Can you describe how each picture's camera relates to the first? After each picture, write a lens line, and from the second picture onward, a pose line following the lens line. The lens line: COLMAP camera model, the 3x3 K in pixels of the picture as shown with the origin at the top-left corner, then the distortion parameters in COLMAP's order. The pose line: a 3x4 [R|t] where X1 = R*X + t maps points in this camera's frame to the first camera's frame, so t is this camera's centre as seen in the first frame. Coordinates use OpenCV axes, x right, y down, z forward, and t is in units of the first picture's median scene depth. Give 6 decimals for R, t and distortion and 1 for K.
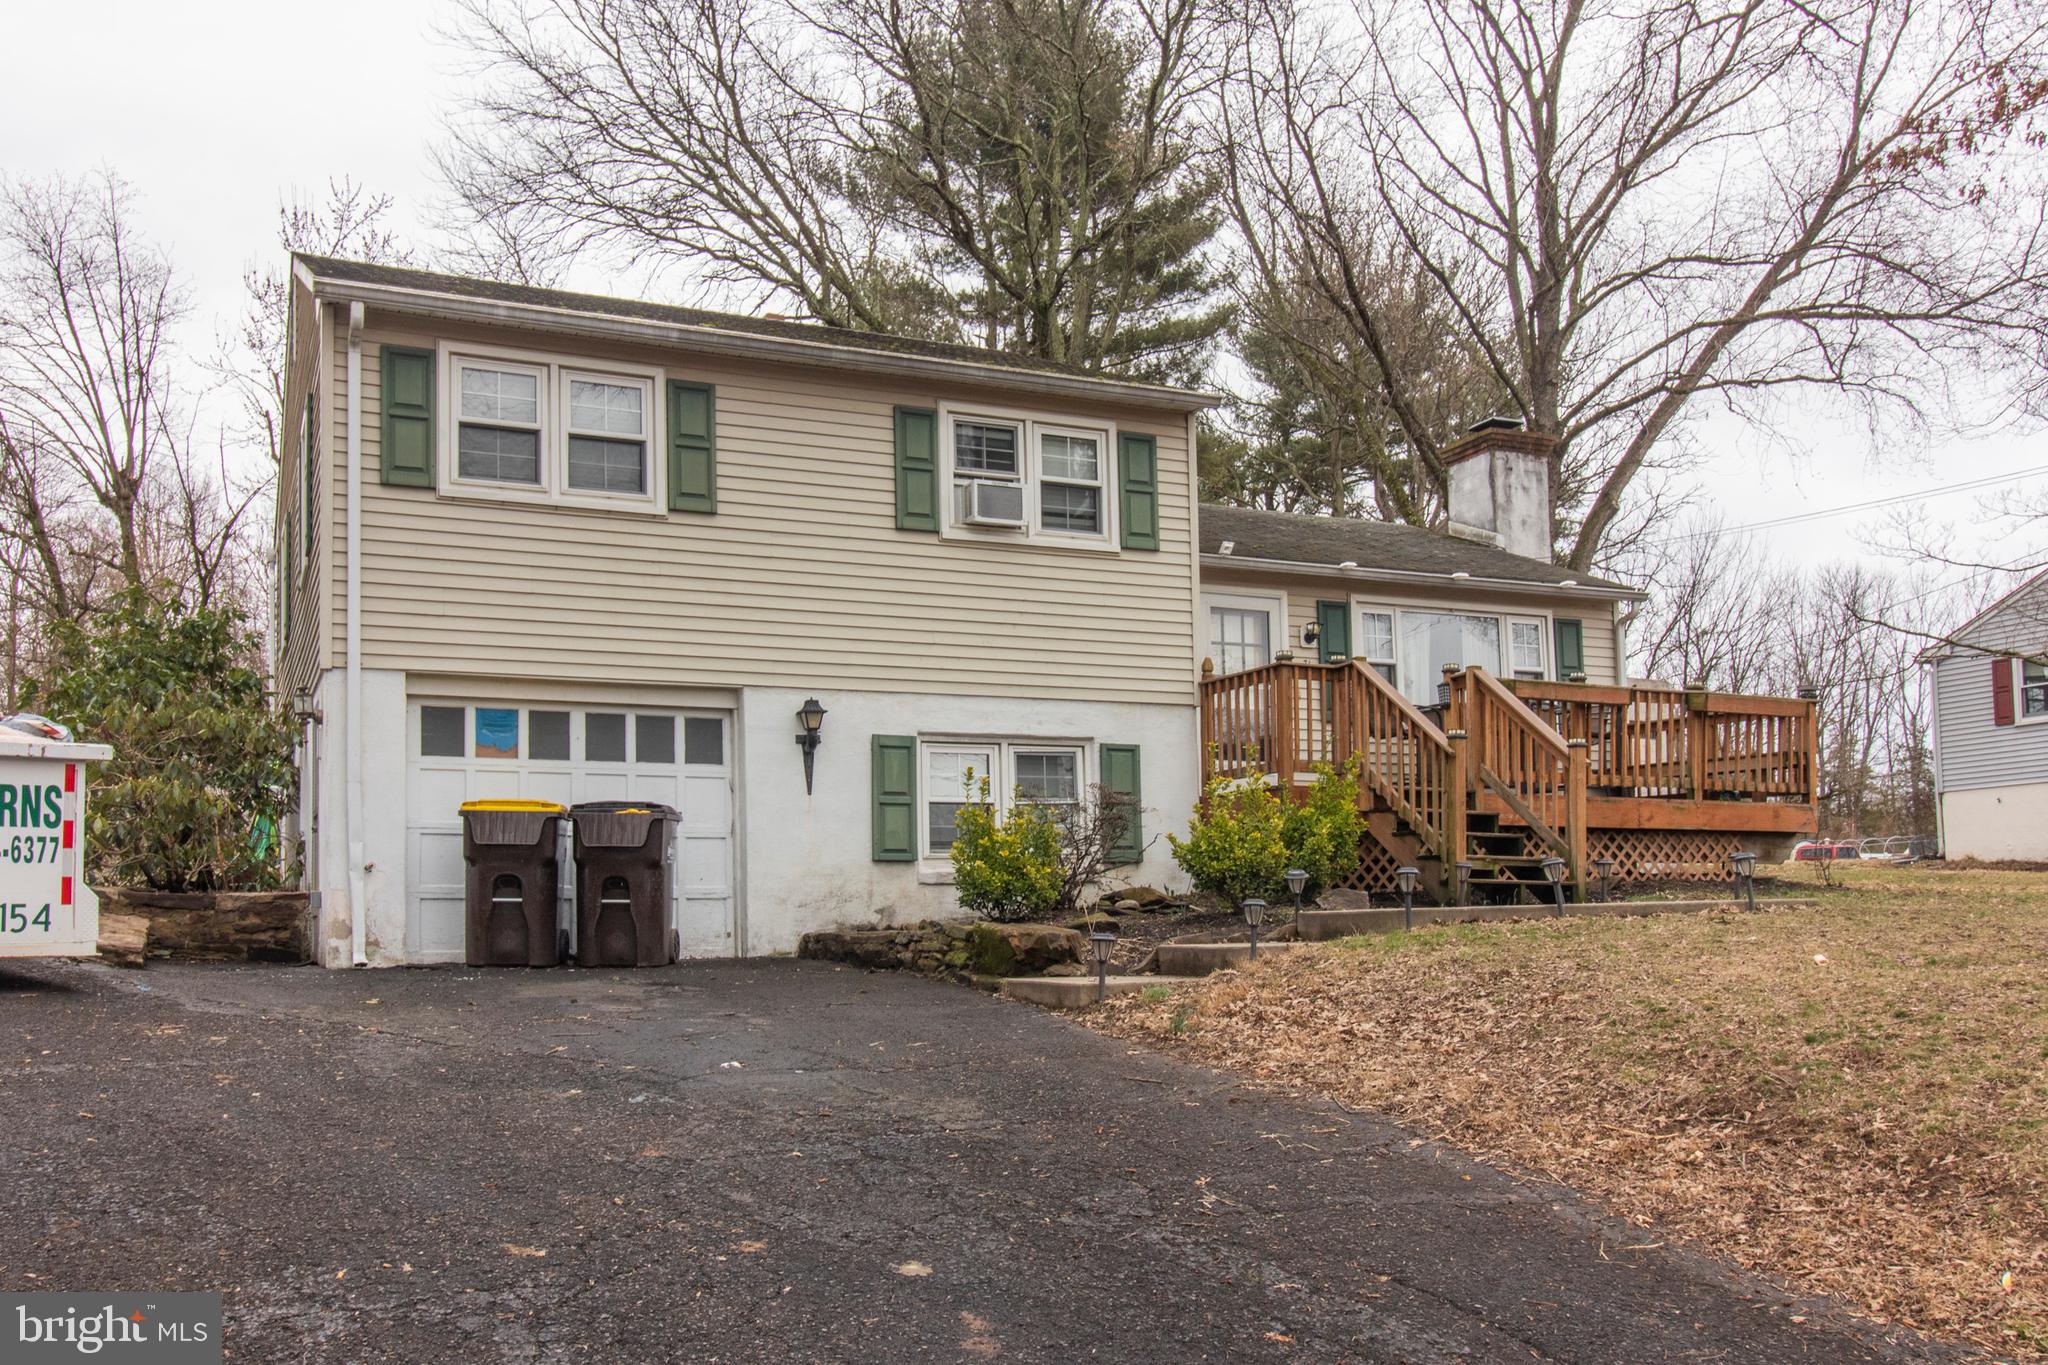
lens RADIAL K [[1634.3, 0, 1003.9], [0, 1634.3, 821.6], [0, 0, 1]] dist [-0.004553, 0.003903]
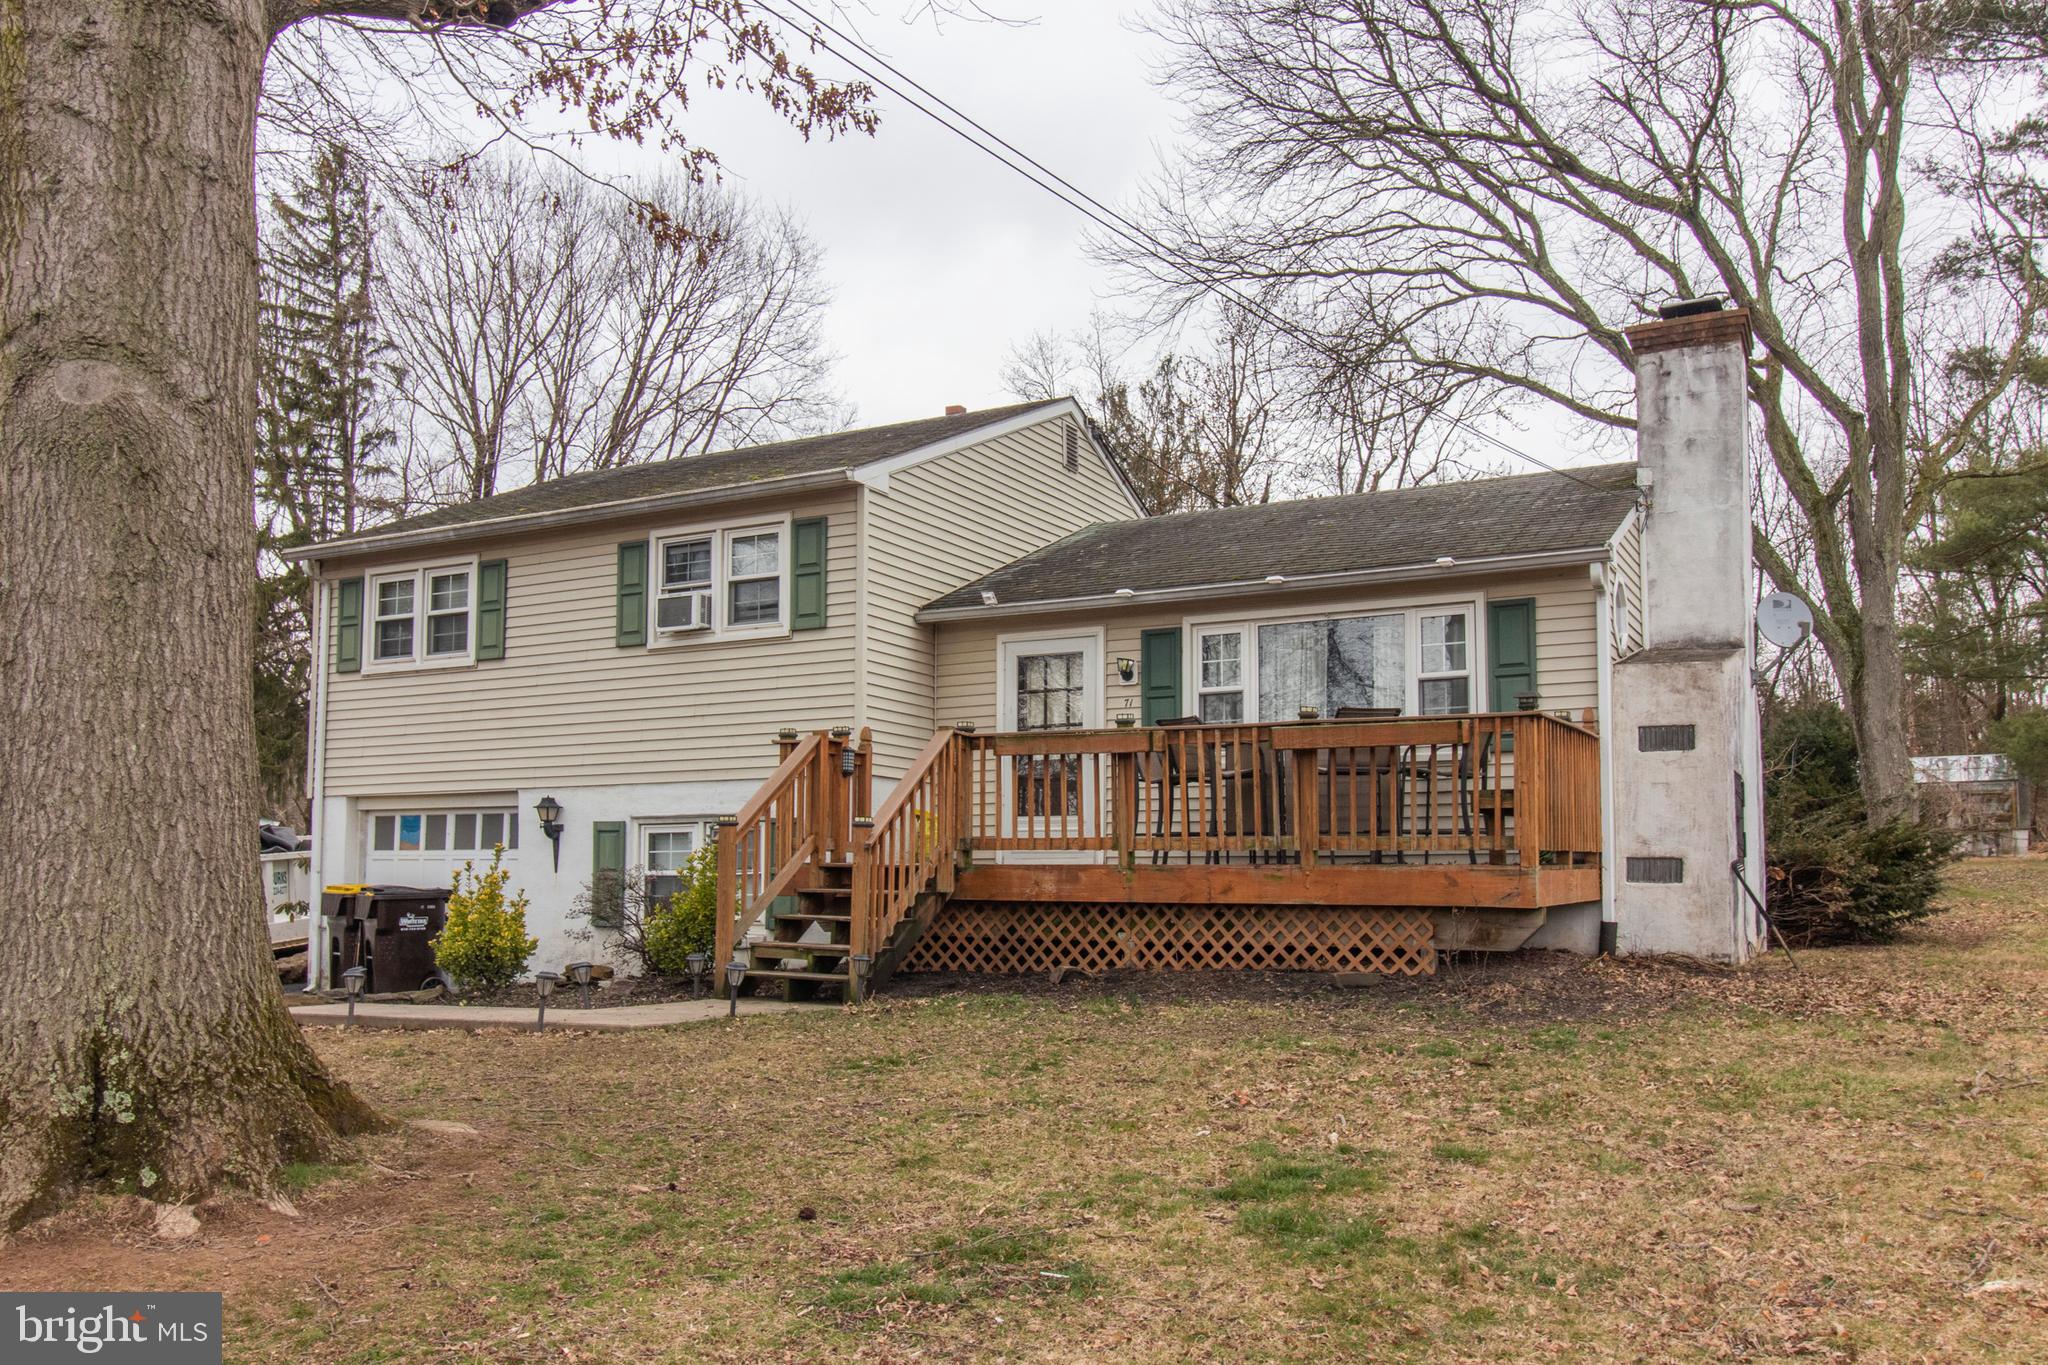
lens RADIAL K [[1634.3, 0, 1040.8], [0, 1634.3, 787.0], [0, 0, 1]] dist [-0.004553, 0.003903]
pose [[0.623429, -0.035592, -0.781070, 0.782733], [0.035536, 0.999221, -0.017169, -0.033807], [0.781072, -0.017052, 0.624208, 0.366586]]
